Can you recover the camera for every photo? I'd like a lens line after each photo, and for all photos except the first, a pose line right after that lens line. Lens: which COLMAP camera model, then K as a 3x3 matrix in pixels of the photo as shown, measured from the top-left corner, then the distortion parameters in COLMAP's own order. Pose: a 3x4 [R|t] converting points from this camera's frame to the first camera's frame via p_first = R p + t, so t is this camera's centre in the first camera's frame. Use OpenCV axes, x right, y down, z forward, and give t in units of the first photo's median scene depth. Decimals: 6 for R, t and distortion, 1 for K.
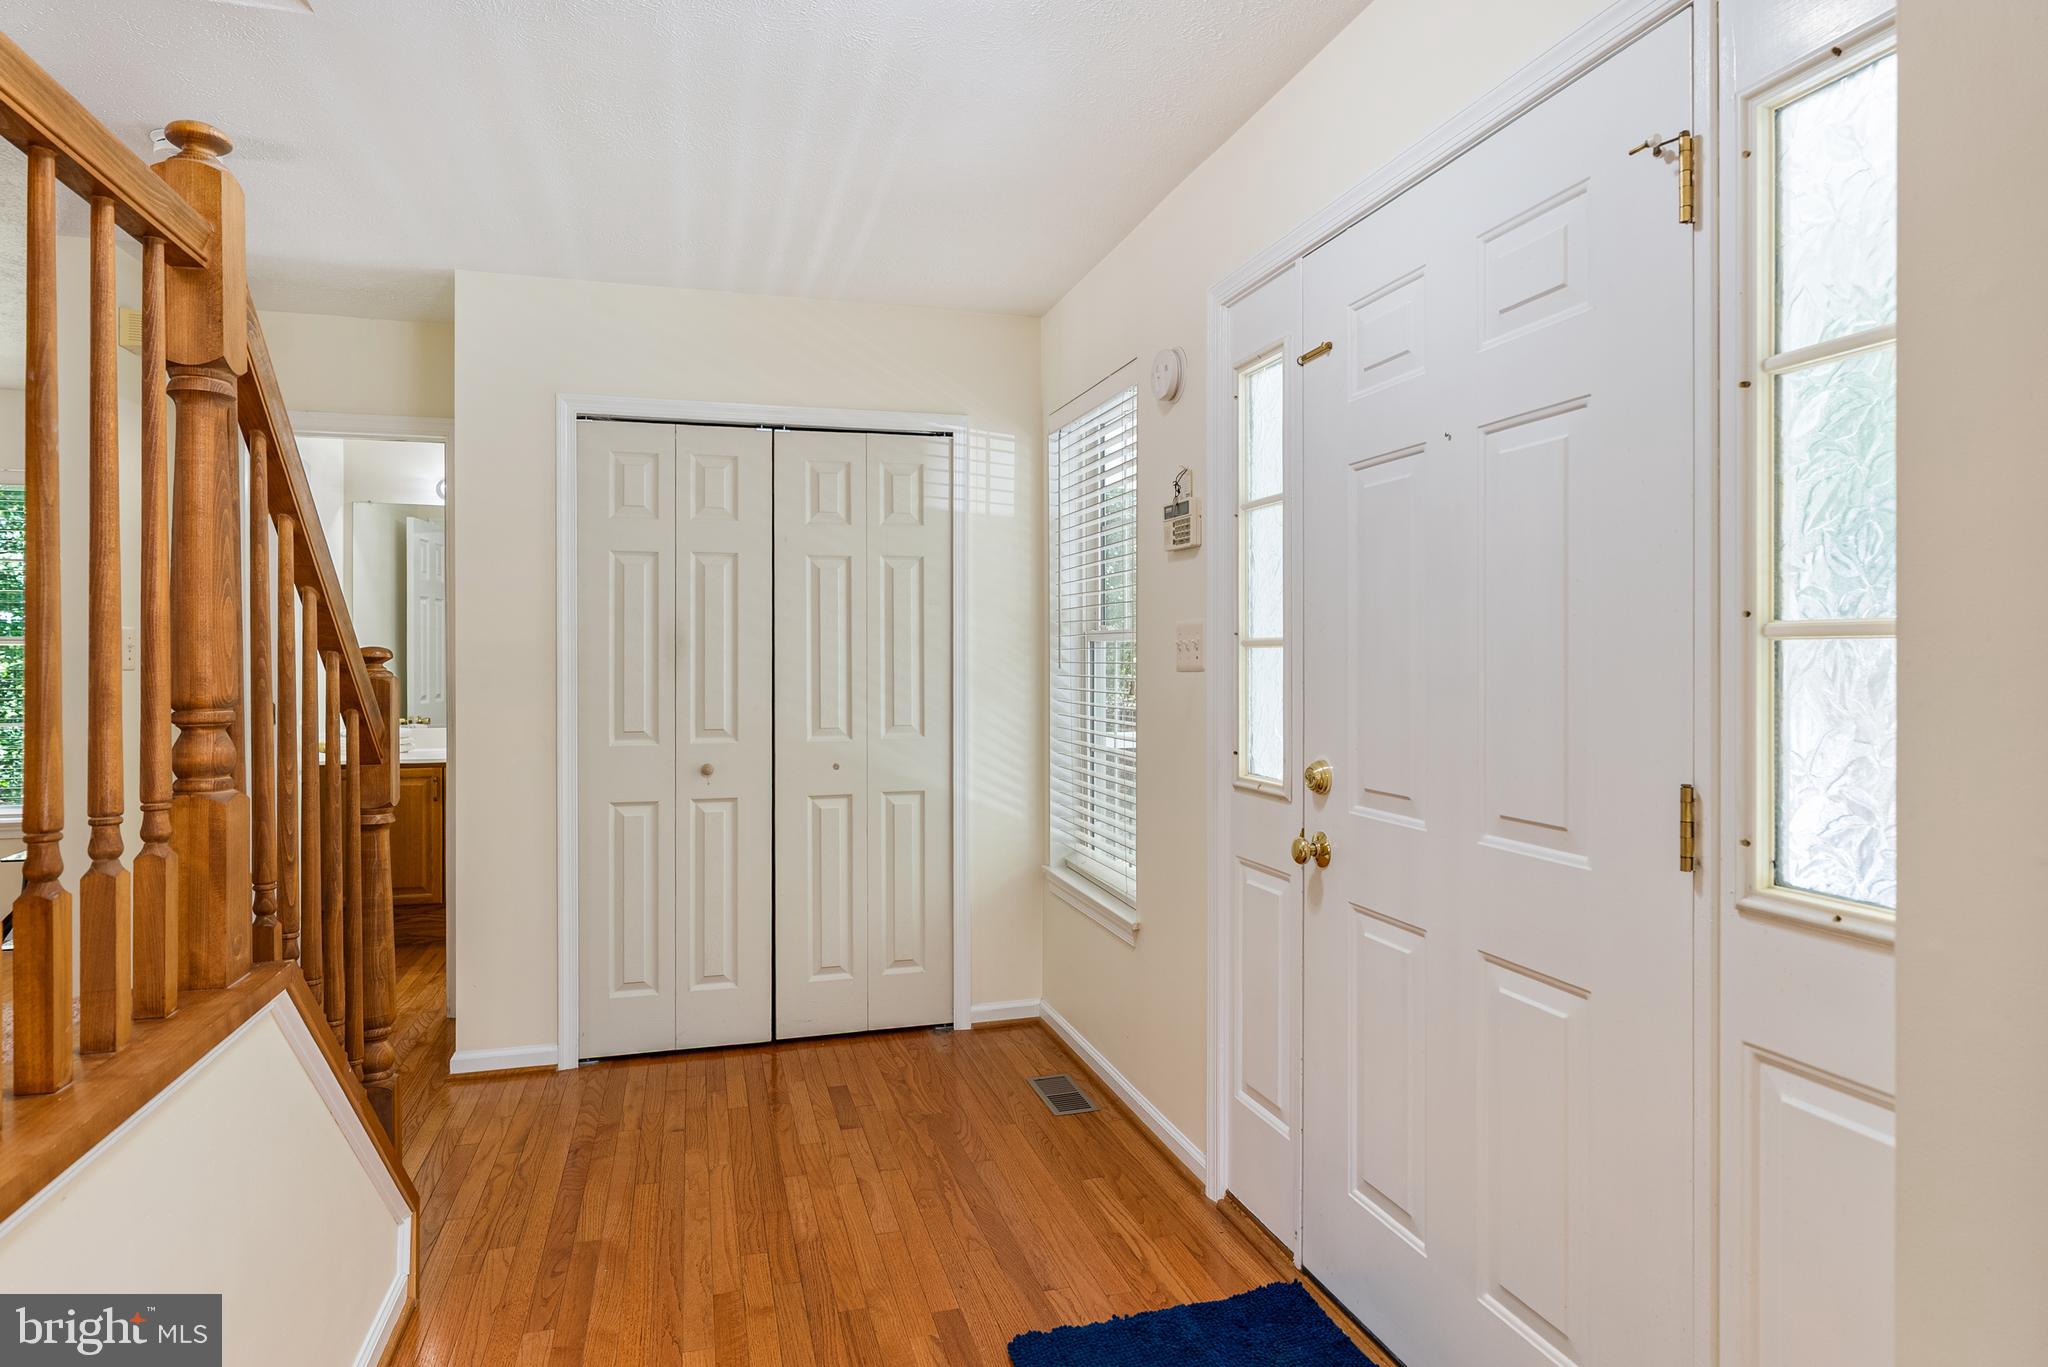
lens RADIAL K [[1117.3, 0, 1018.6], [0, 1117.3, 654.3], [0, 0, 1]] dist [-0.005052, 0.000466]
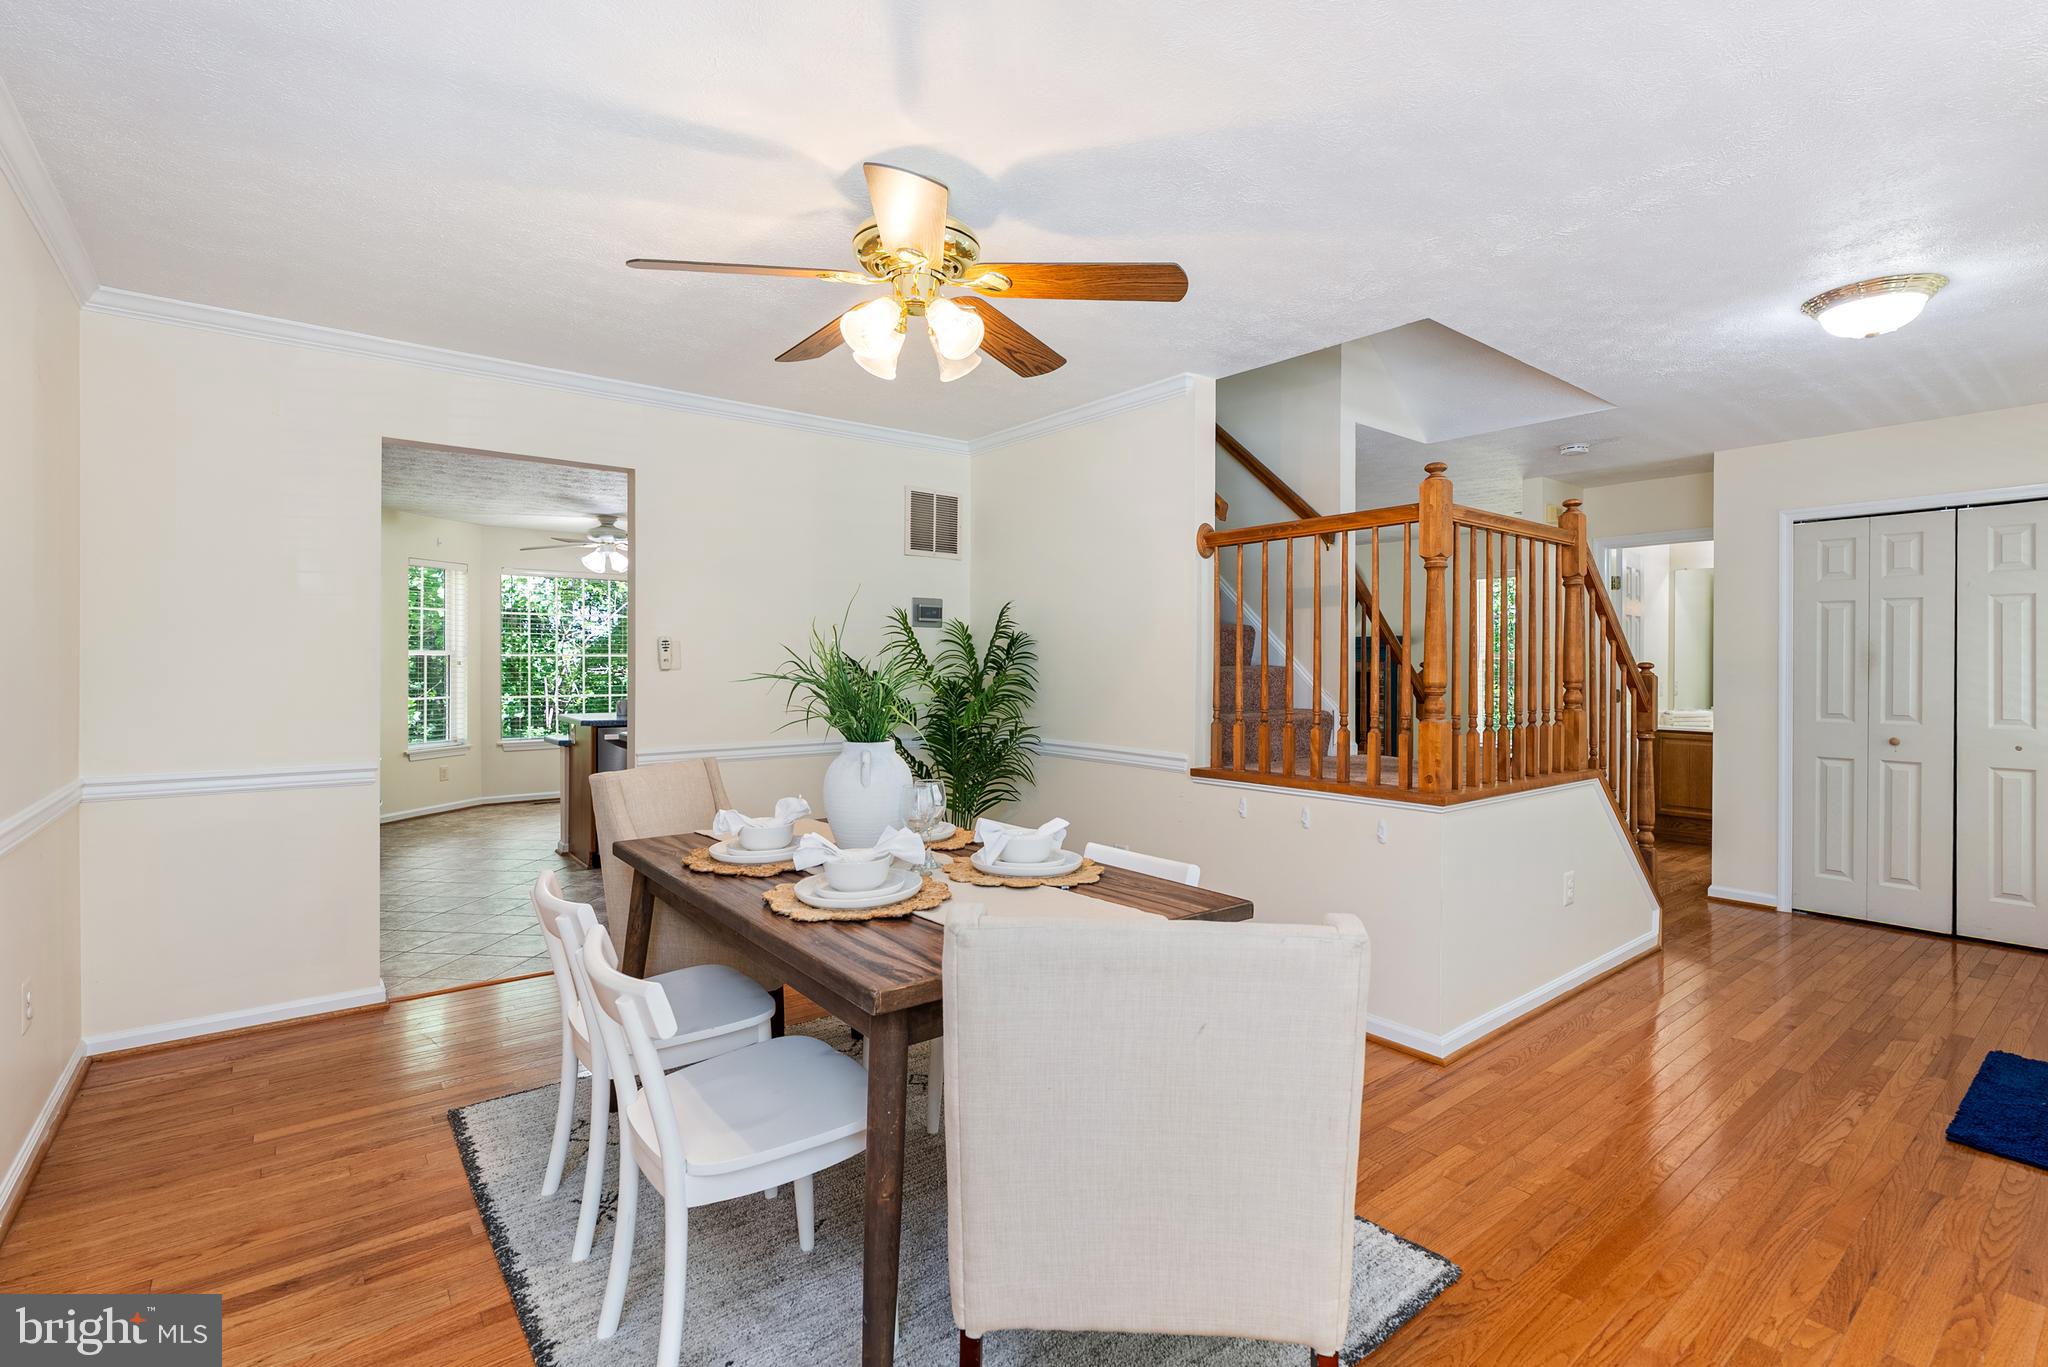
lens RADIAL K [[932.5, 0, 1016.1], [0, 932.5, 670.4], [0, 0, 1]] dist [-0.002946, 0.000966]
pose [[0.369817, 0.009585, -0.929055, 0.742827], [-0.001370, 0.999951, 0.009771, -0.006266], [0.929104, -0.002341, 0.369812, -0.941705]]
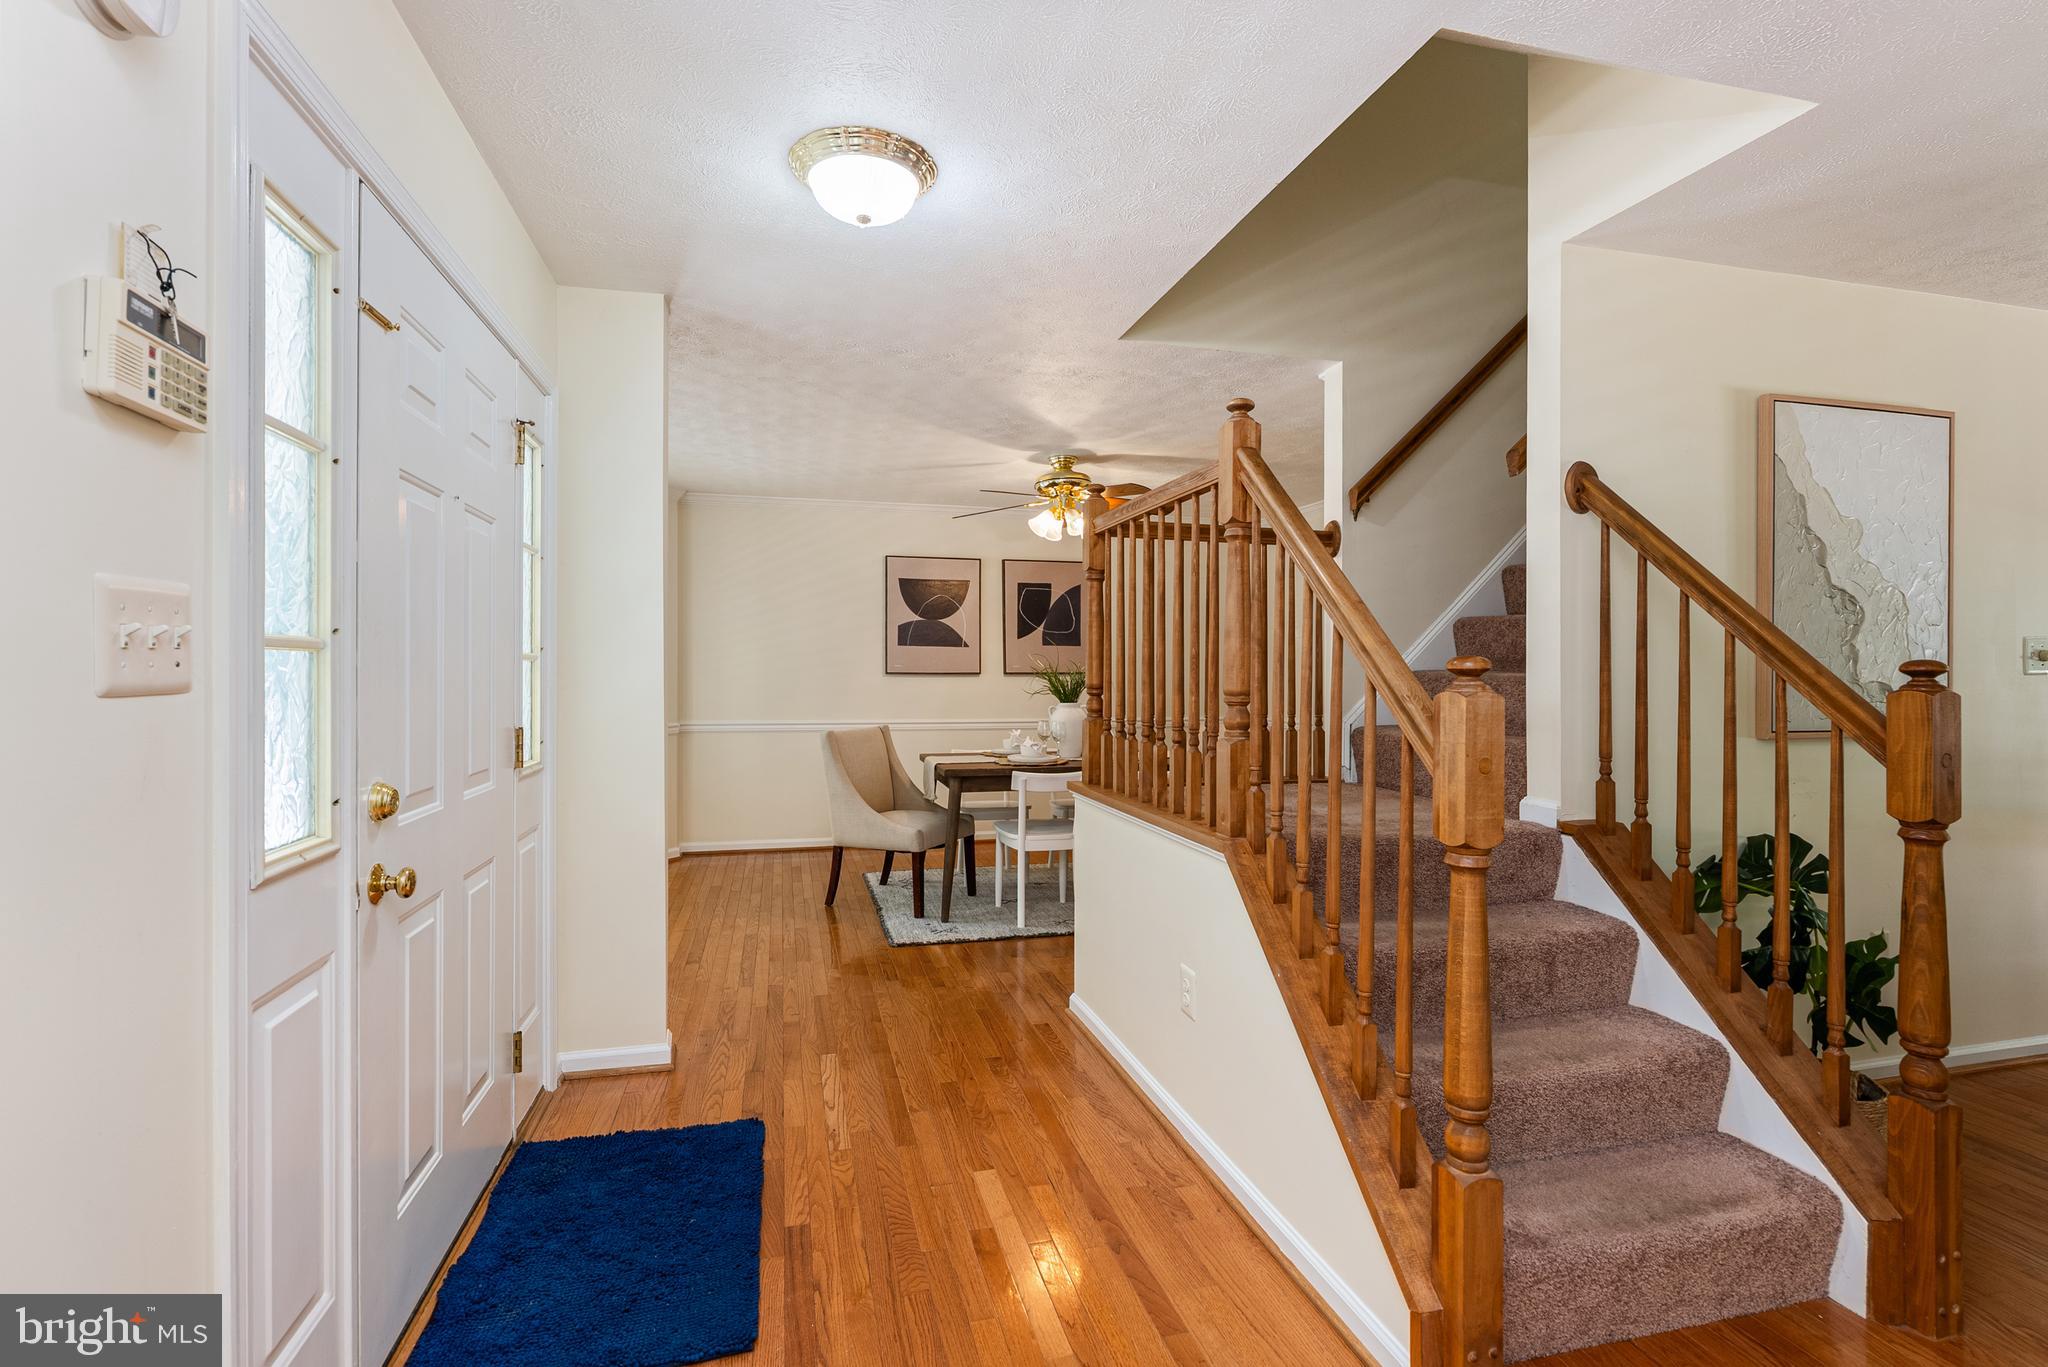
lens RADIAL K [[932.5, 0, 1016.1], [0, 932.5, 670.4], [0, 0, 1]] dist [-0.002946, 0.000966]
pose [[-0.999246, -0.000212, 0.038817, -0.262648], [-0.000377, 0.999991, -0.004237, 0.008774], [-0.038816, -0.004248, -0.999237, 1.727199]]
